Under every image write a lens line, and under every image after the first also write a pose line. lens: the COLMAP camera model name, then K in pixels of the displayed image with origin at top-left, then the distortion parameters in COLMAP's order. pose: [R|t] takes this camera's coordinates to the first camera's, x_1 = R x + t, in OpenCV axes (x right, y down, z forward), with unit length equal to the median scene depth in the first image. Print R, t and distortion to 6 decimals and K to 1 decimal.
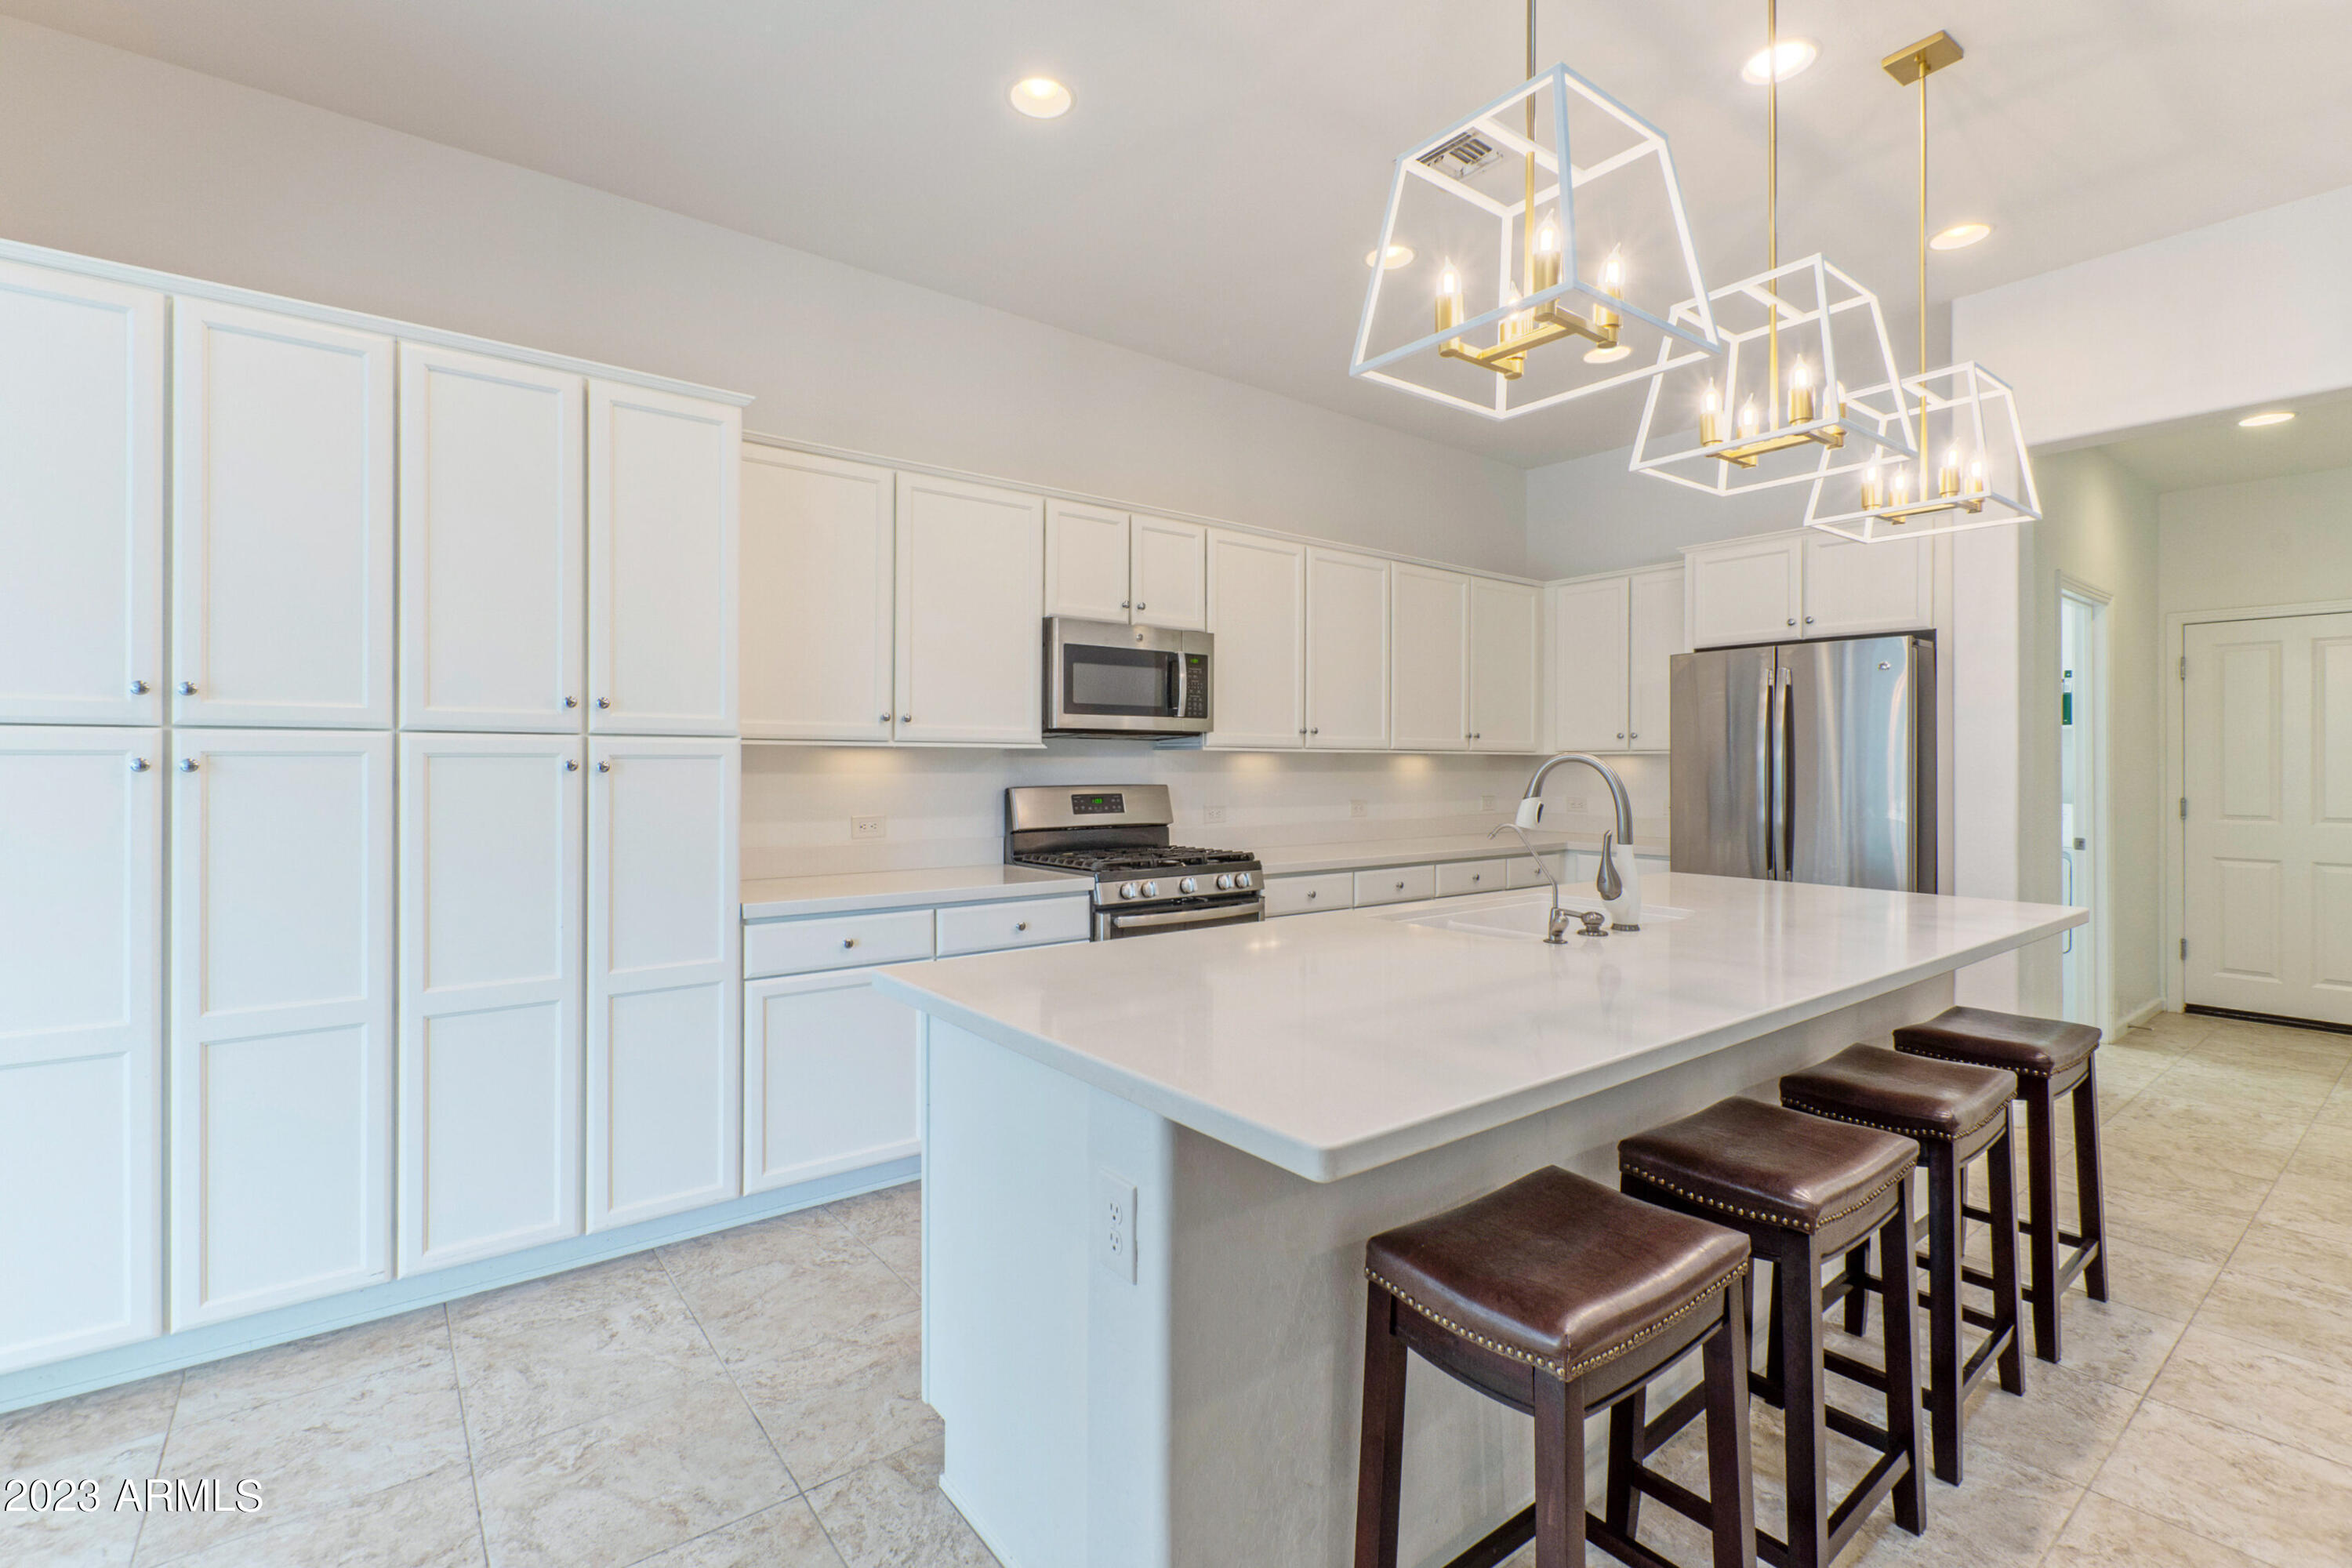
lens RADIAL K [[1067.0, 0, 1156.7], [0, 1067.0, 764.3], [0, 0, 1]] dist [0.002492, -0.000394]
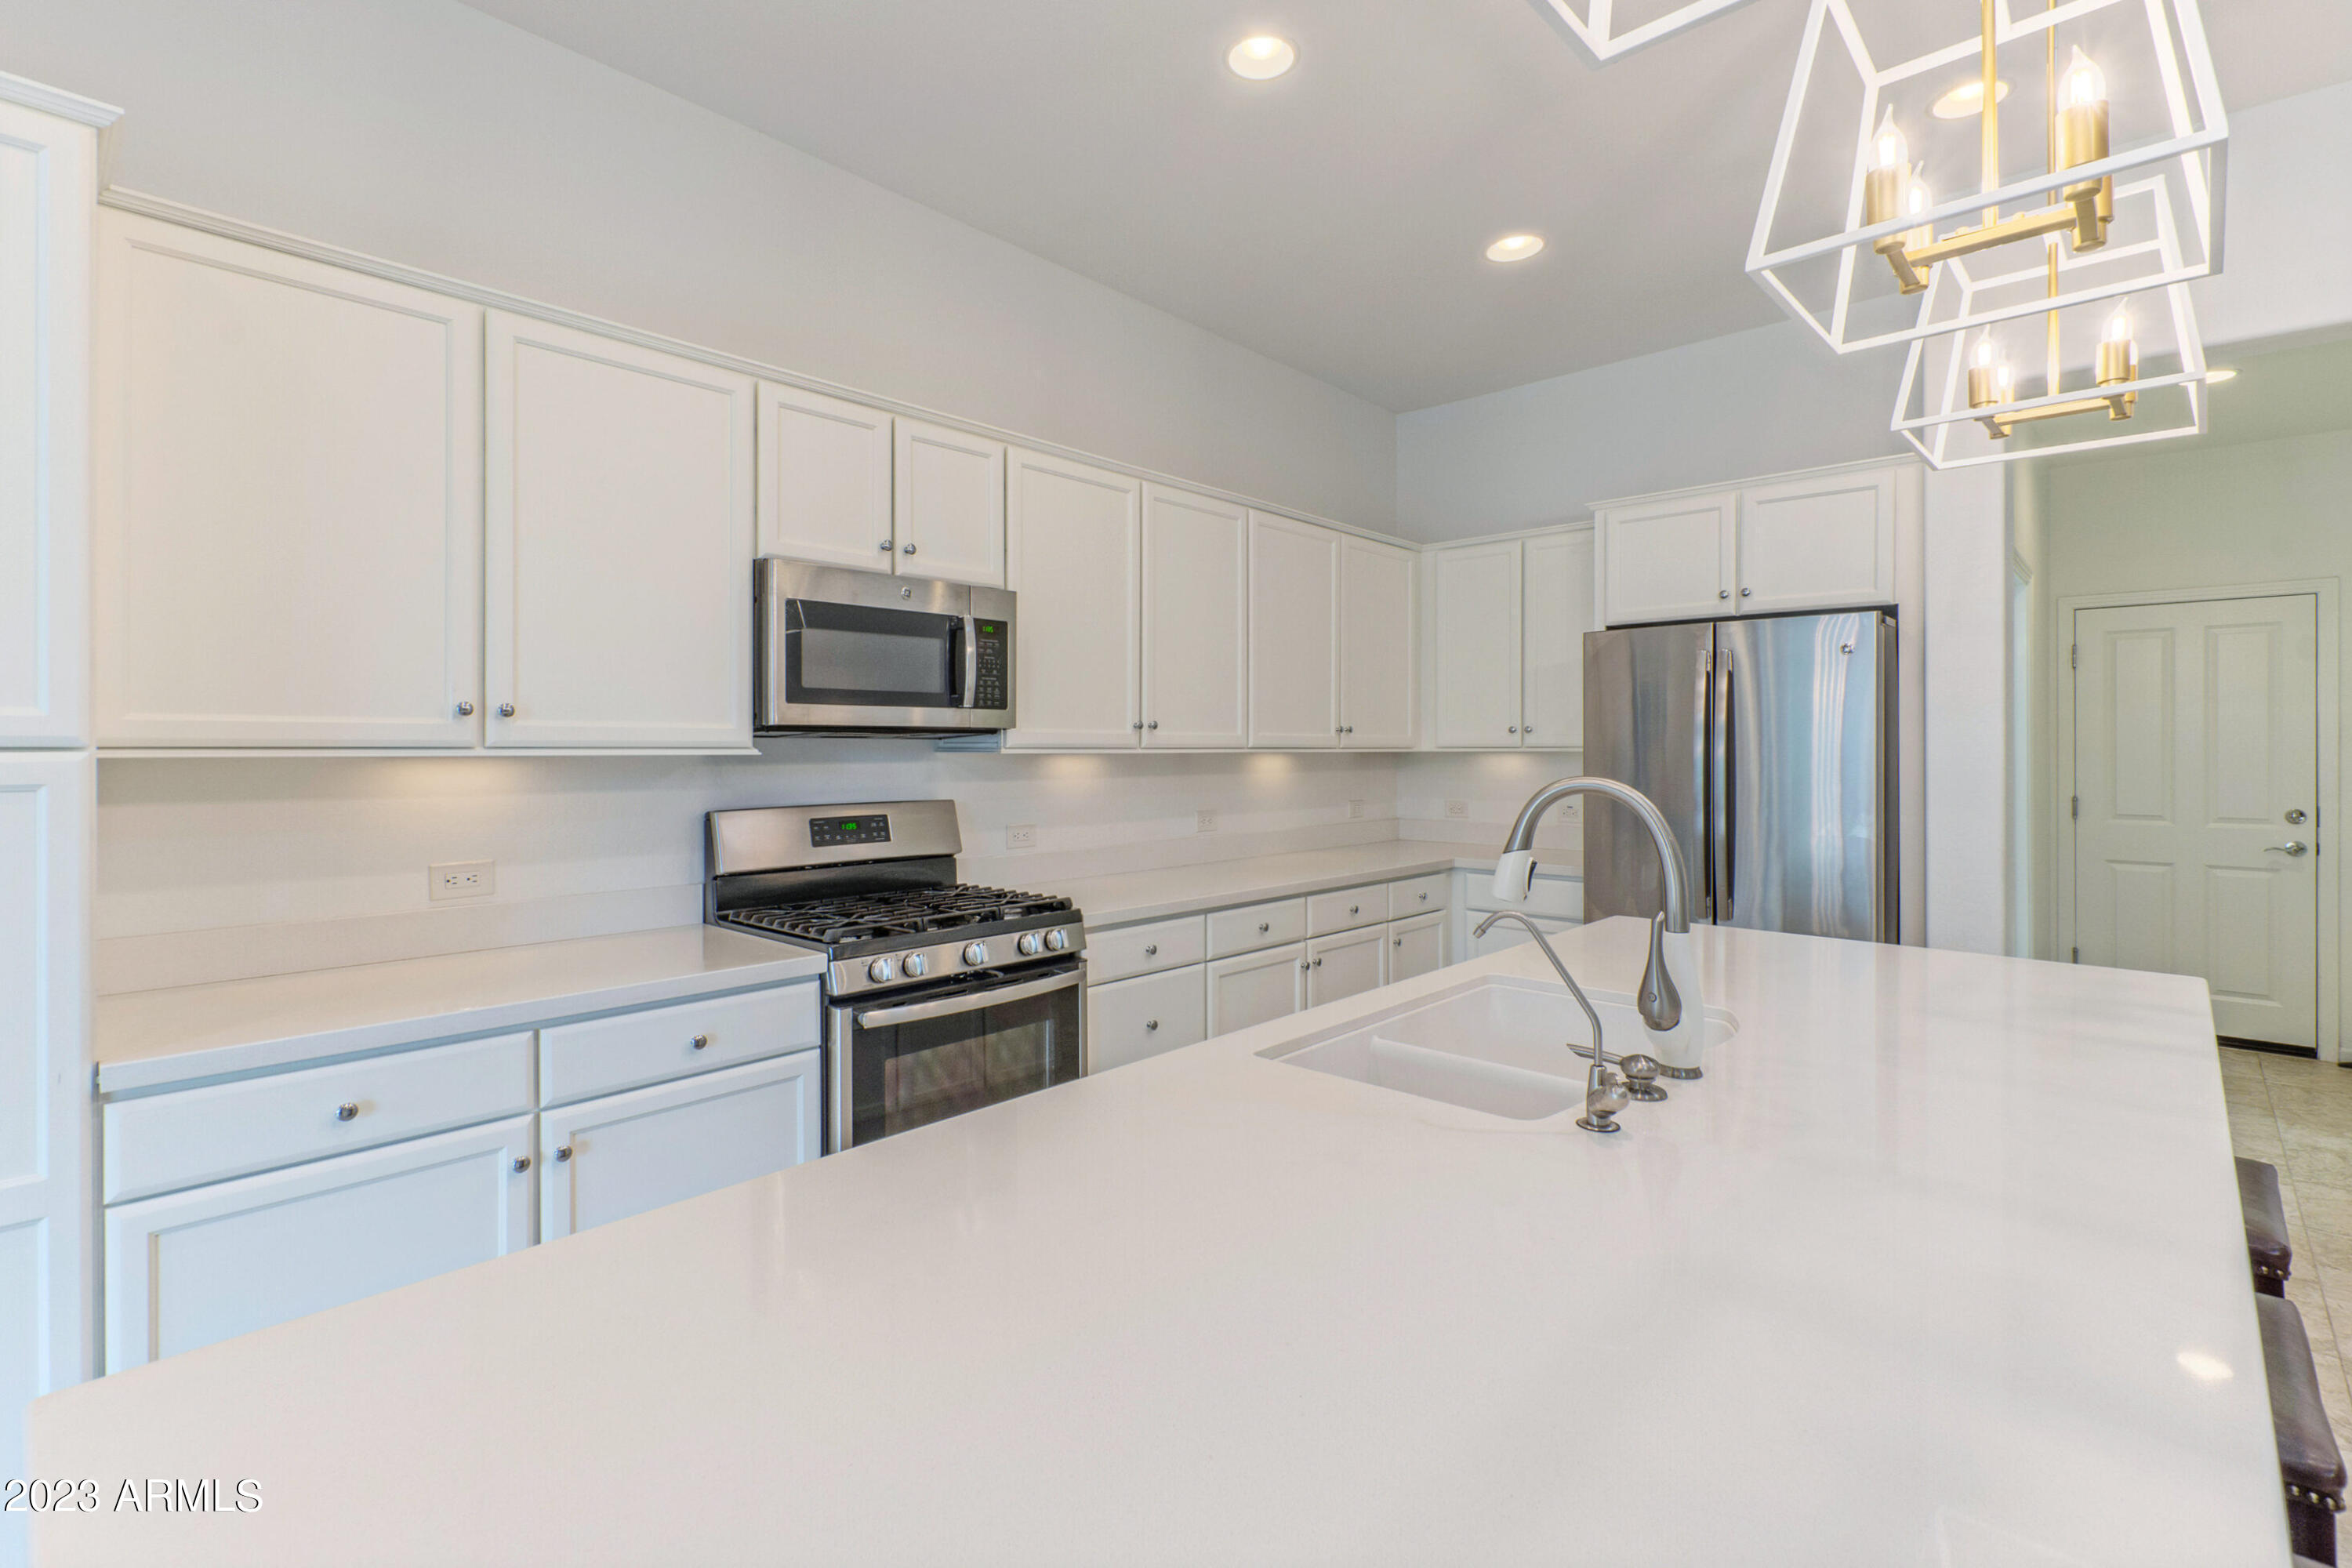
lens RADIAL K [[1067.0, 0, 1157.3], [0, 1067.0, 750.6], [0, 0, 1]] dist [0.002492, -0.000394]
pose [[0.987457, -0.002821, 0.157865, 0.034374], [0.002220, 0.999990, 0.003984, -0.018354], [-0.157875, -0.003584, 0.987453, 0.279019]]
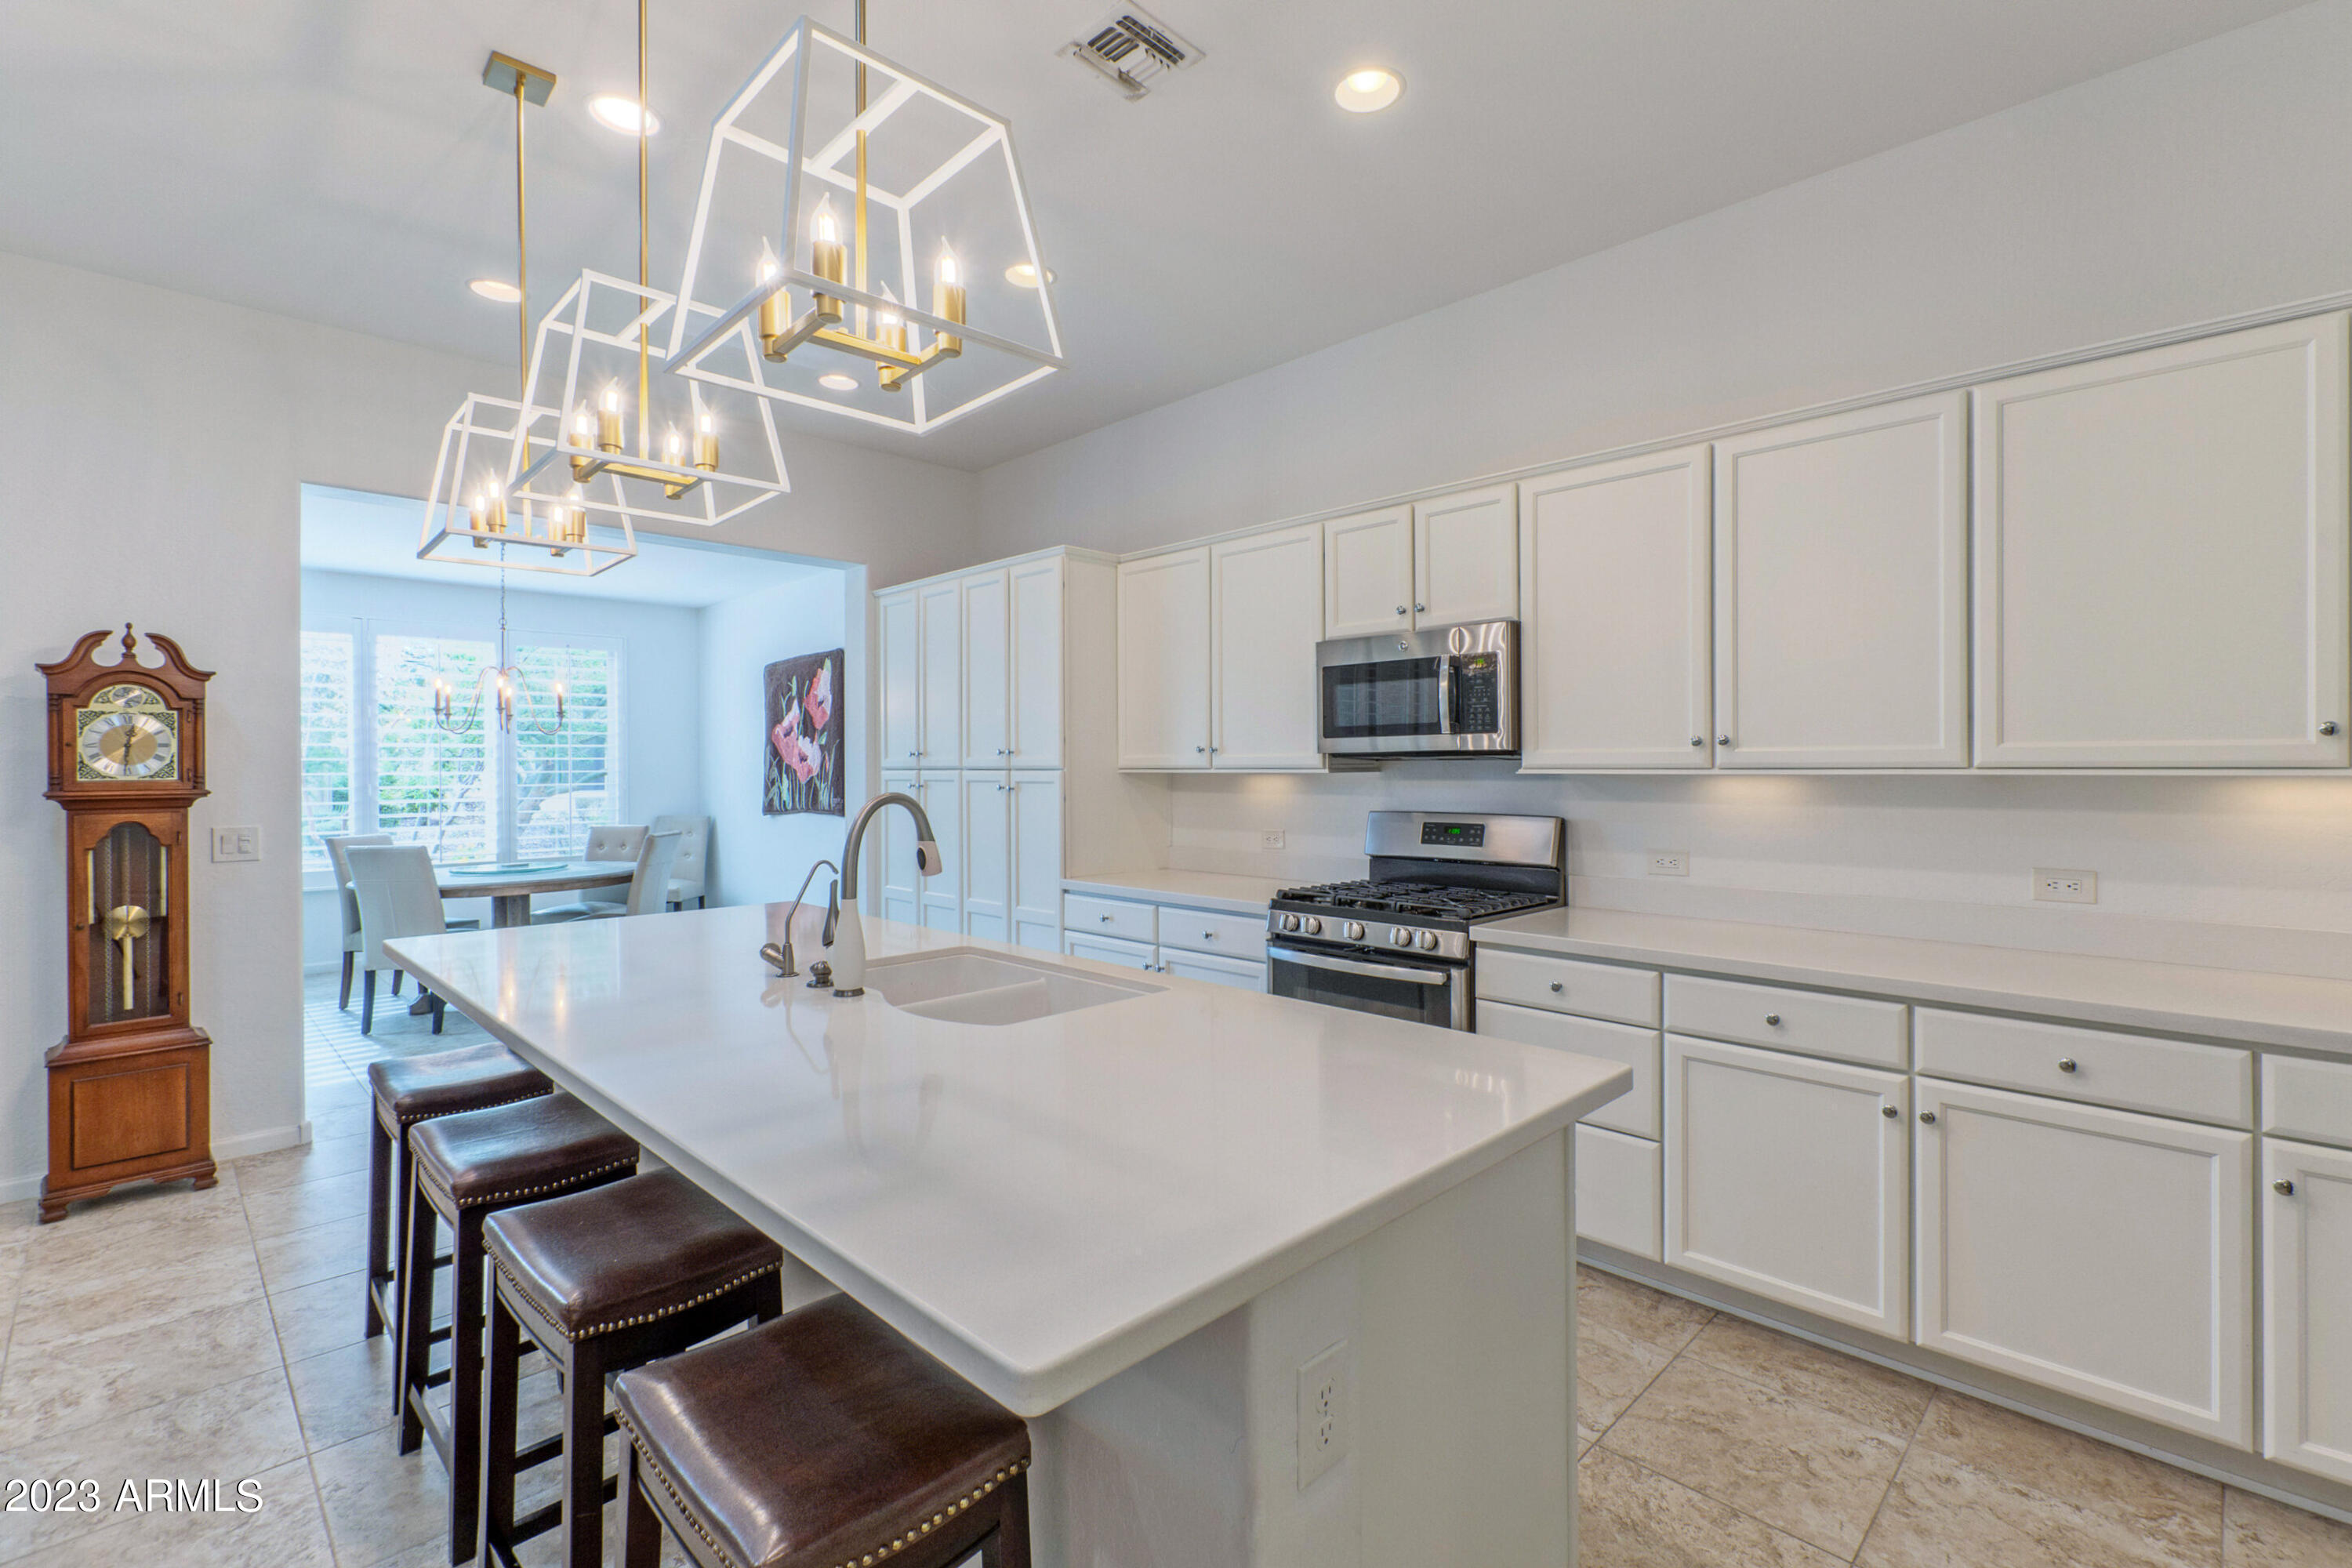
lens RADIAL K [[1067.0, 0, 1195.2], [0, 1067.0, 766.6], [0, 0, 1]] dist [0.002492, -0.000394]
pose [[0.125256, -0.006562, -0.992103, 0.803557], [0.002215, 0.999977, -0.006335, -0.013972], [0.992122, -0.001404, 0.125267, 0.698316]]
